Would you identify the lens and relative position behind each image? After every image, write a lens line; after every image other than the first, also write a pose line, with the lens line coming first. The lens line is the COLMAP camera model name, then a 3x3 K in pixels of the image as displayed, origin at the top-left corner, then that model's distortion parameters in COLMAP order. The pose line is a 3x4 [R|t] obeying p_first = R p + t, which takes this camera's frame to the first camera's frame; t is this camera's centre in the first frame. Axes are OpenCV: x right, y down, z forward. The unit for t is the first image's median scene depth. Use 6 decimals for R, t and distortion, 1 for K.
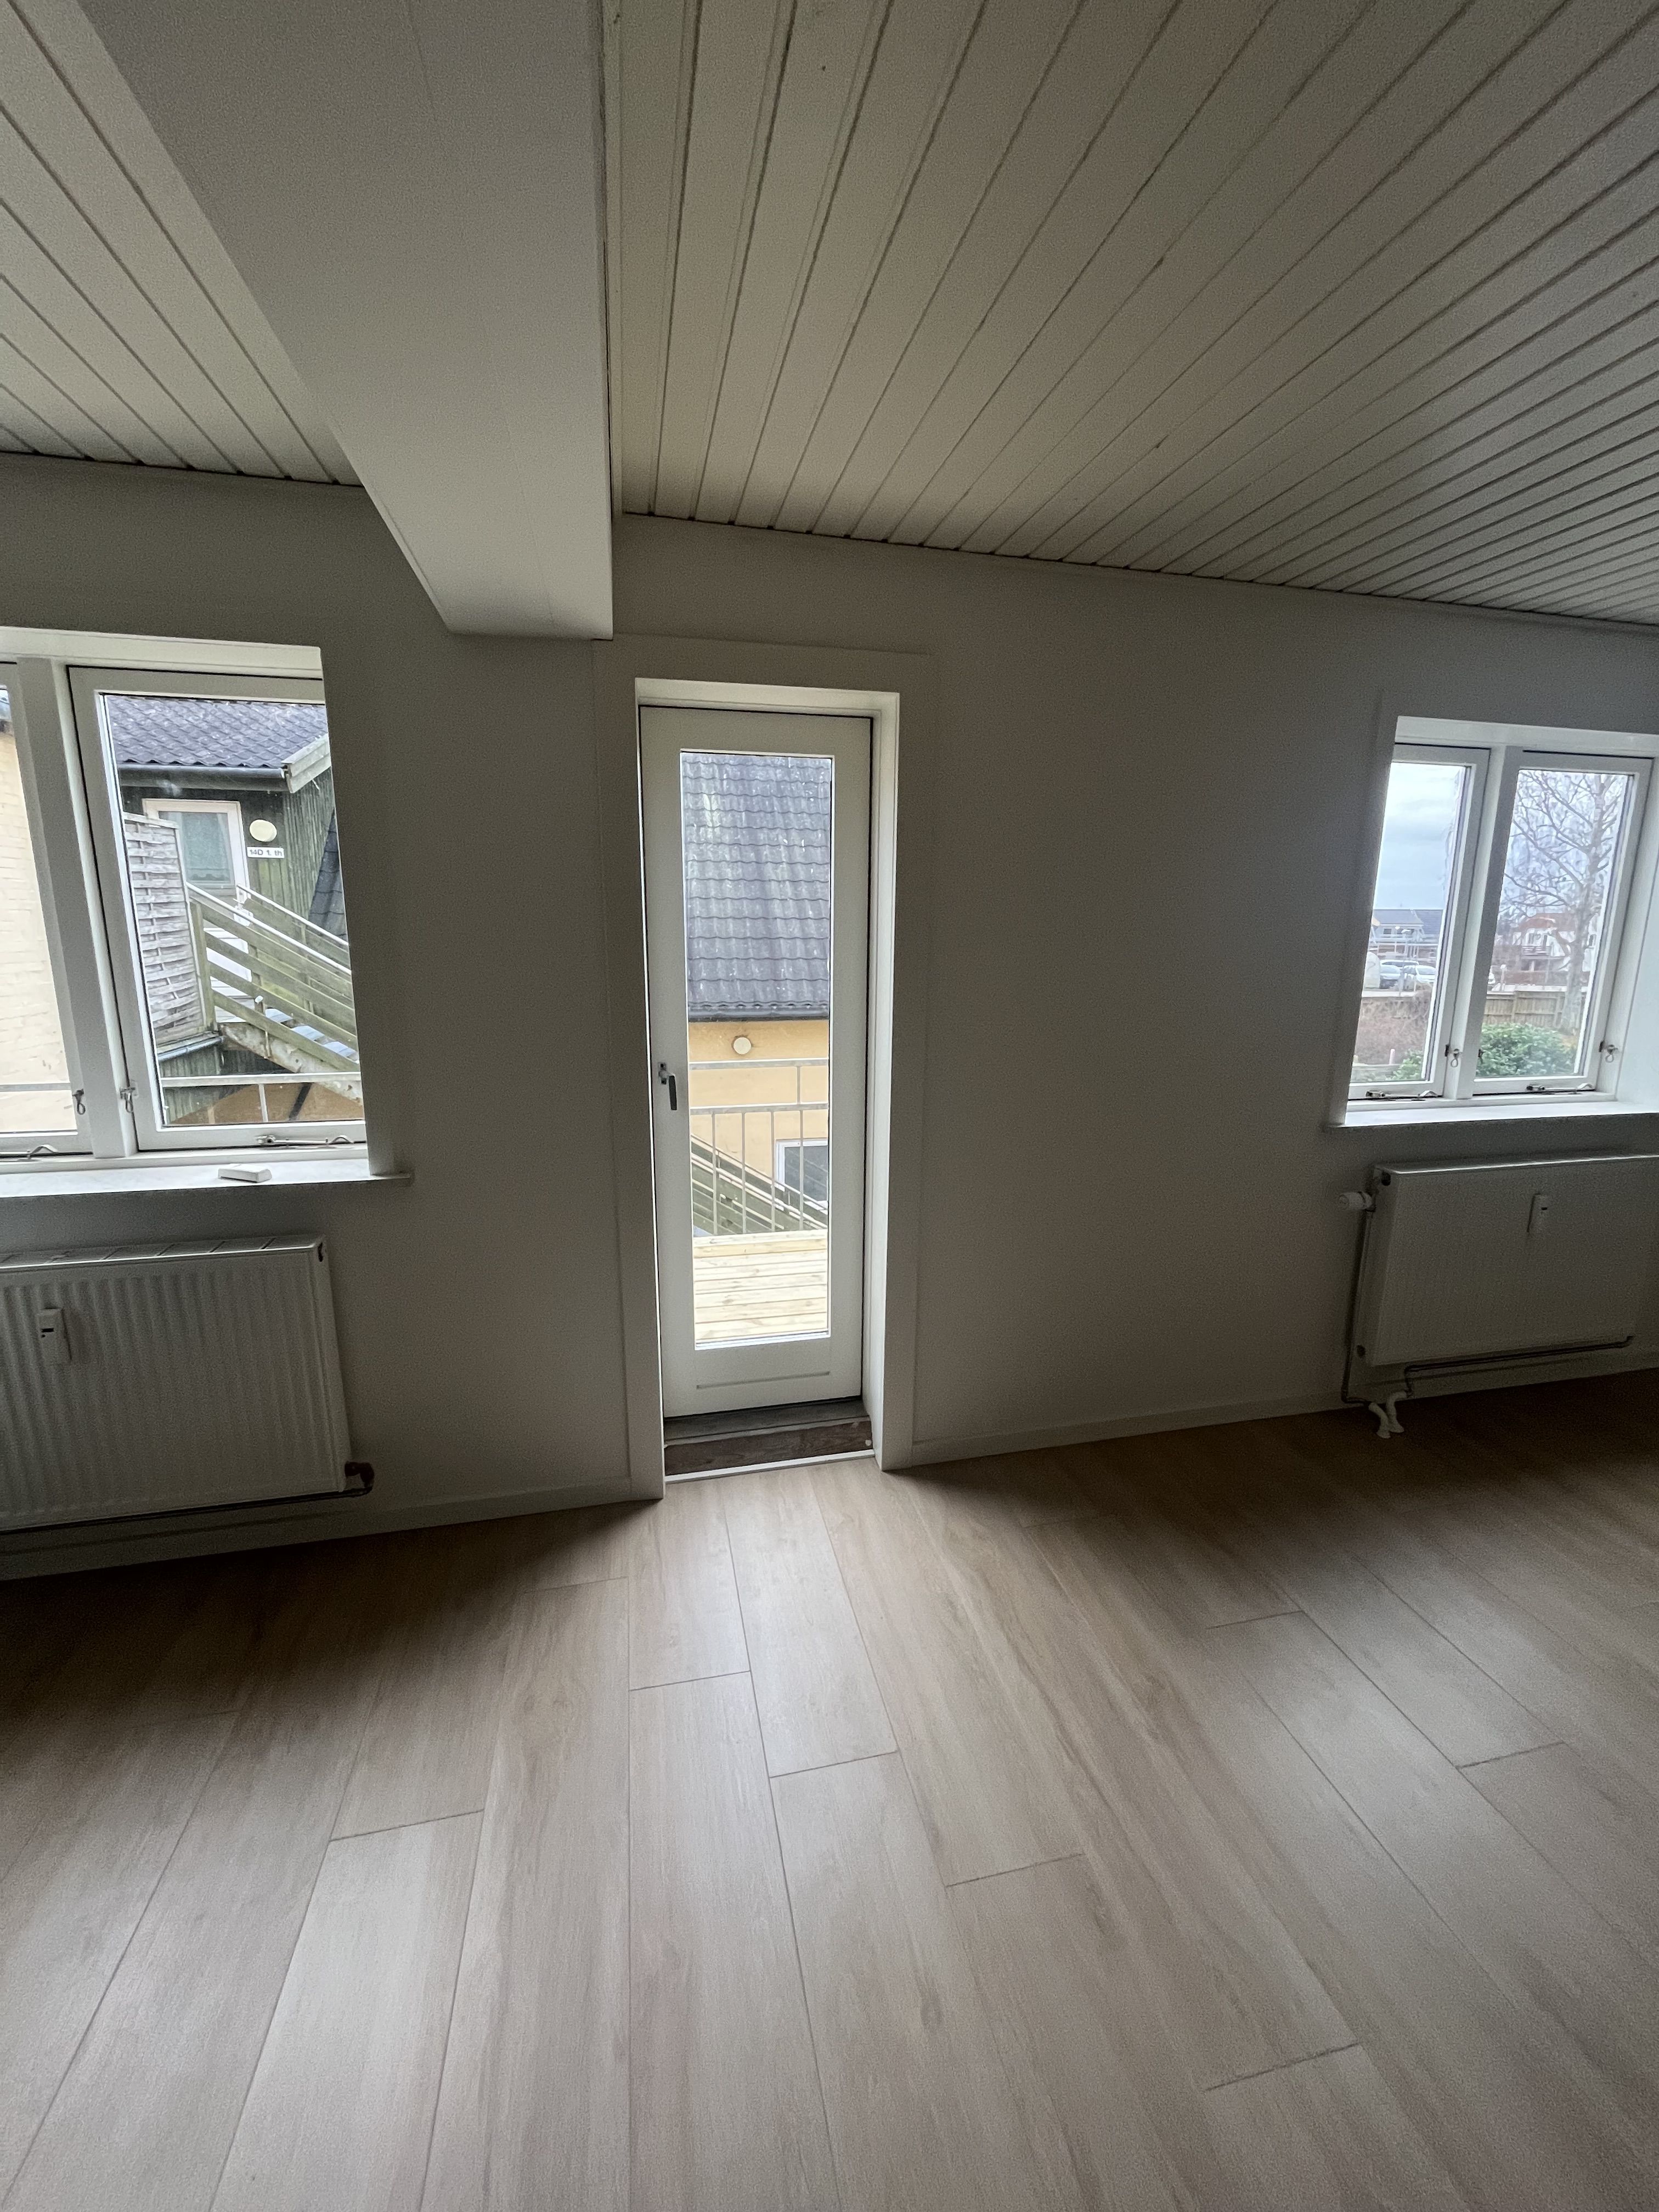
lens RADIAL K [[892.6, 0, 820.6], [0, 892.6, 1100.3], [0, 0, 1]] dist [-0.003222, 0.000107]
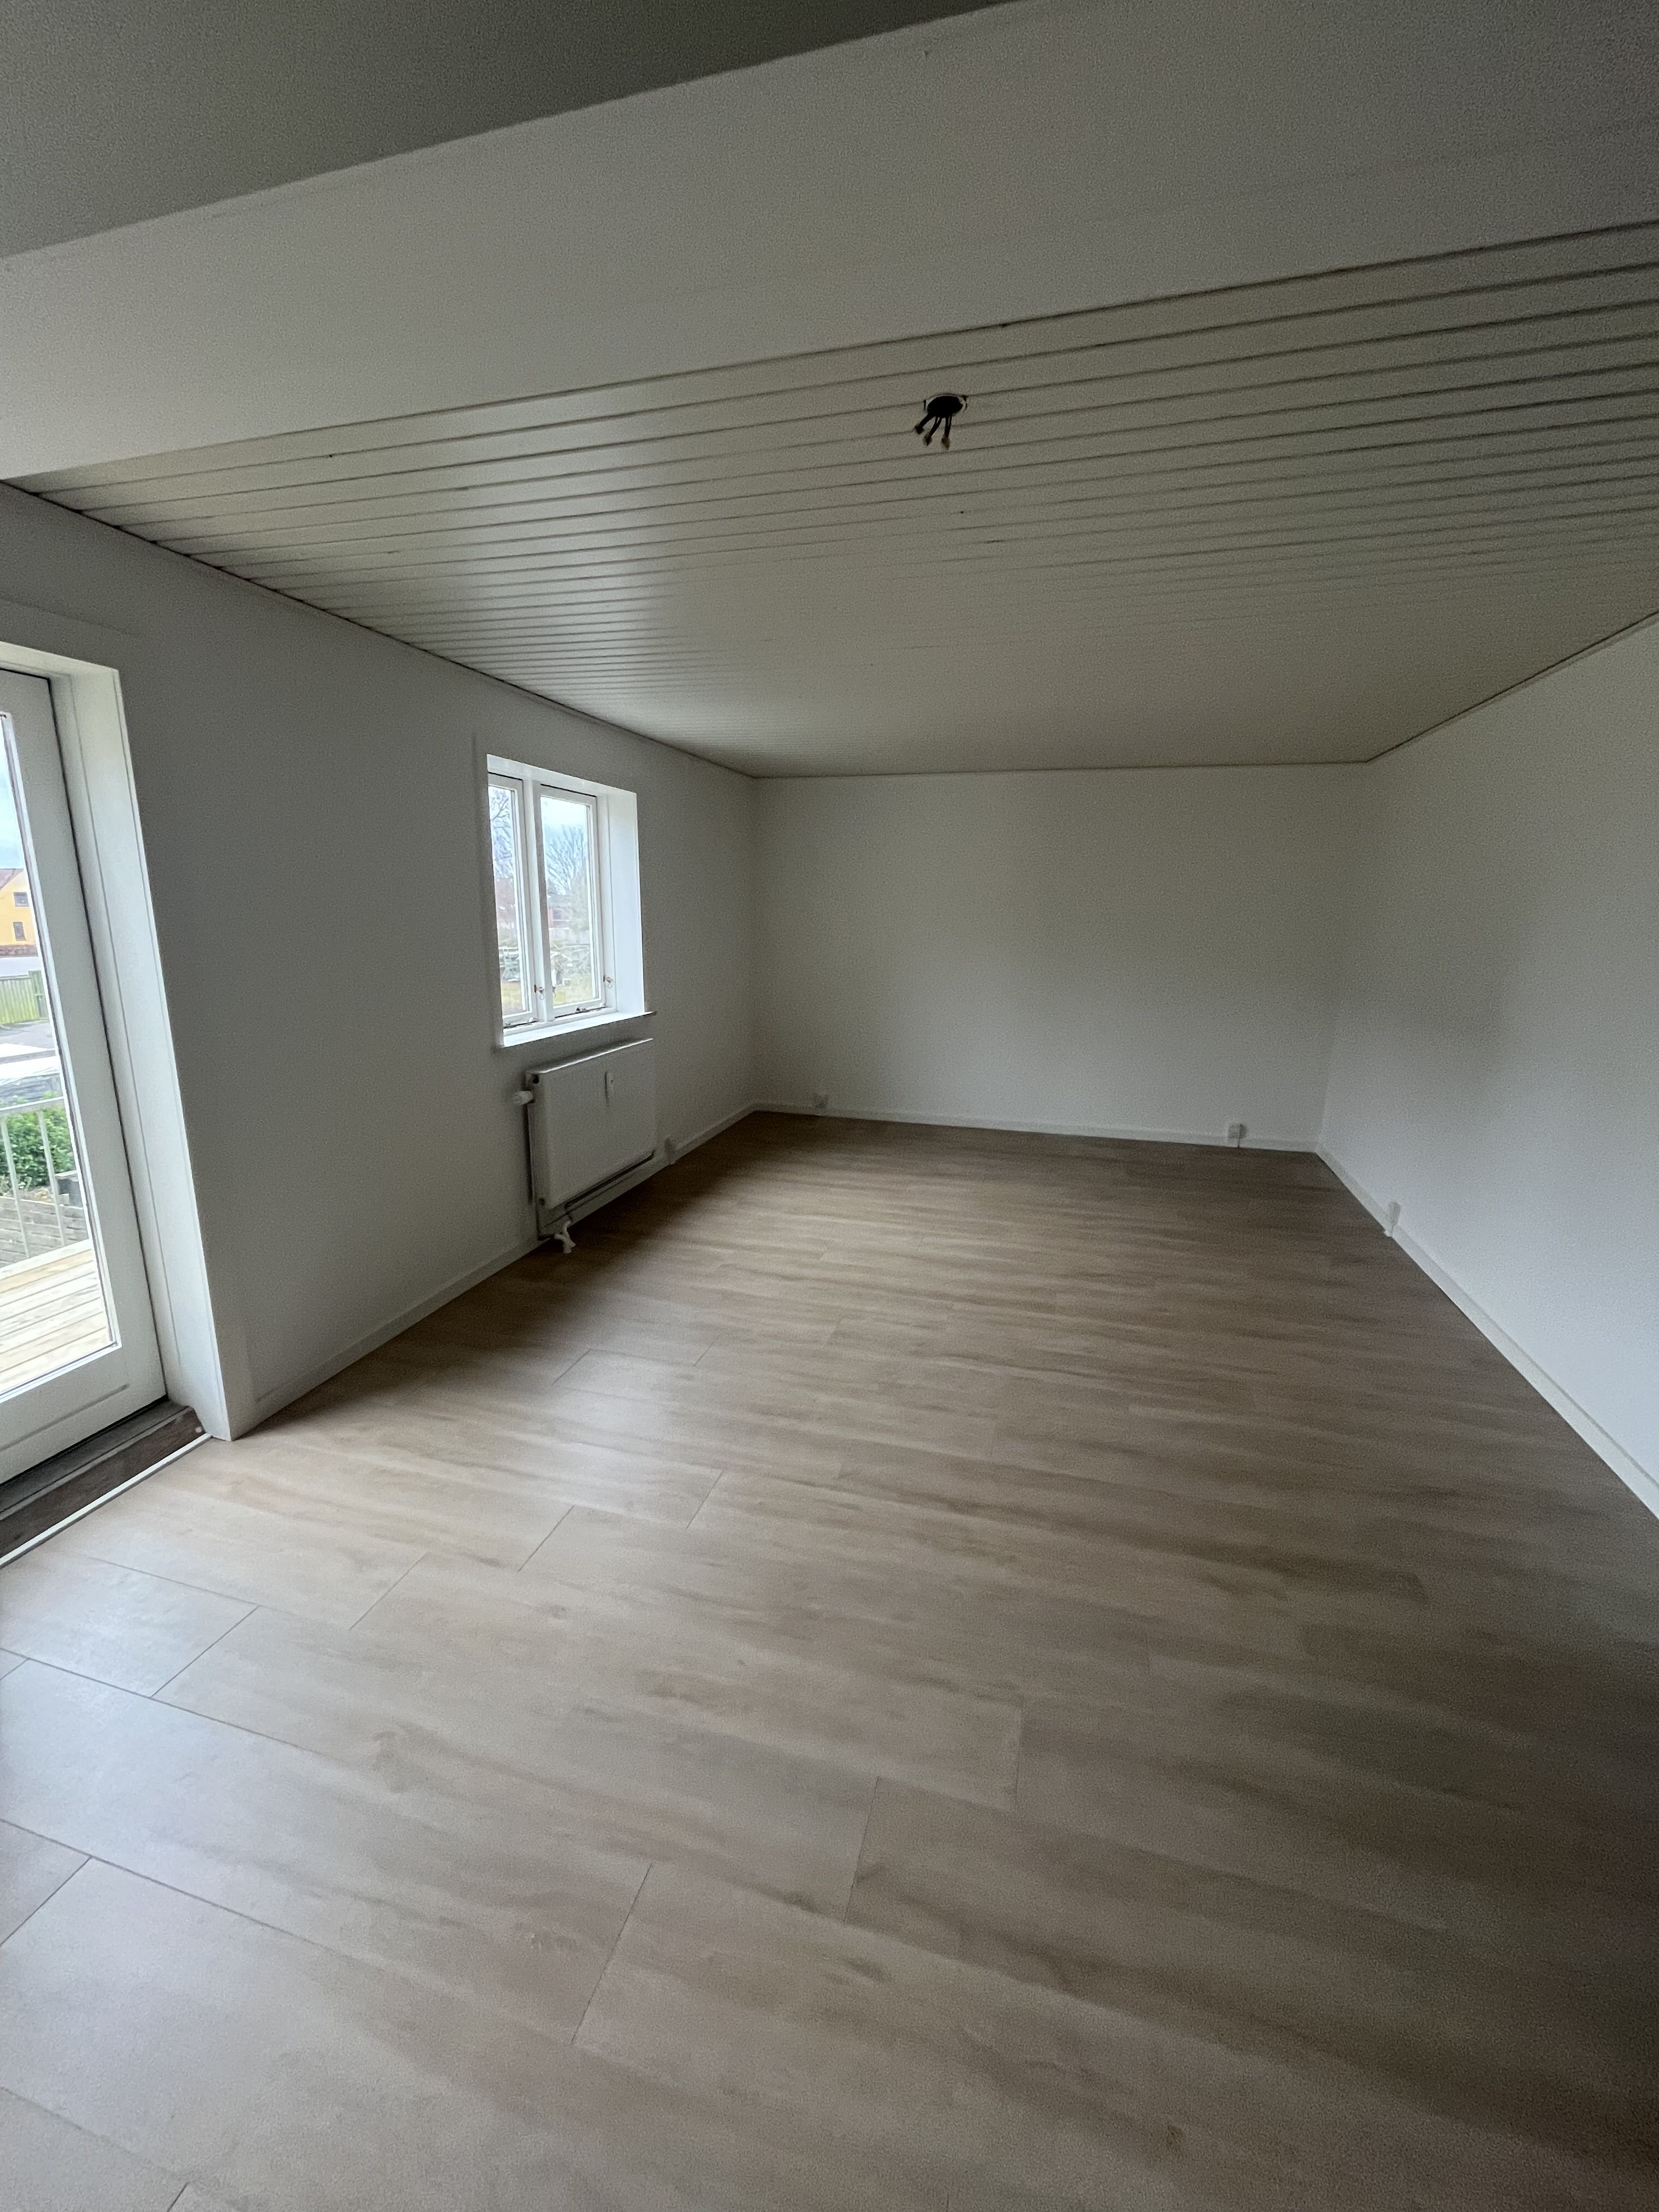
lens RADIAL K [[892.6, 0, 820.6], [0, 892.6, 1100.3], [0, 0, 1]] dist [-0.003222, 0.000107]
pose [[0.476405, -0.191539, 0.858109, -0.387315], [0.166905, 0.977937, 0.125624, 0.018070], [-0.863239, 0.083375, 0.497863, -0.112501]]
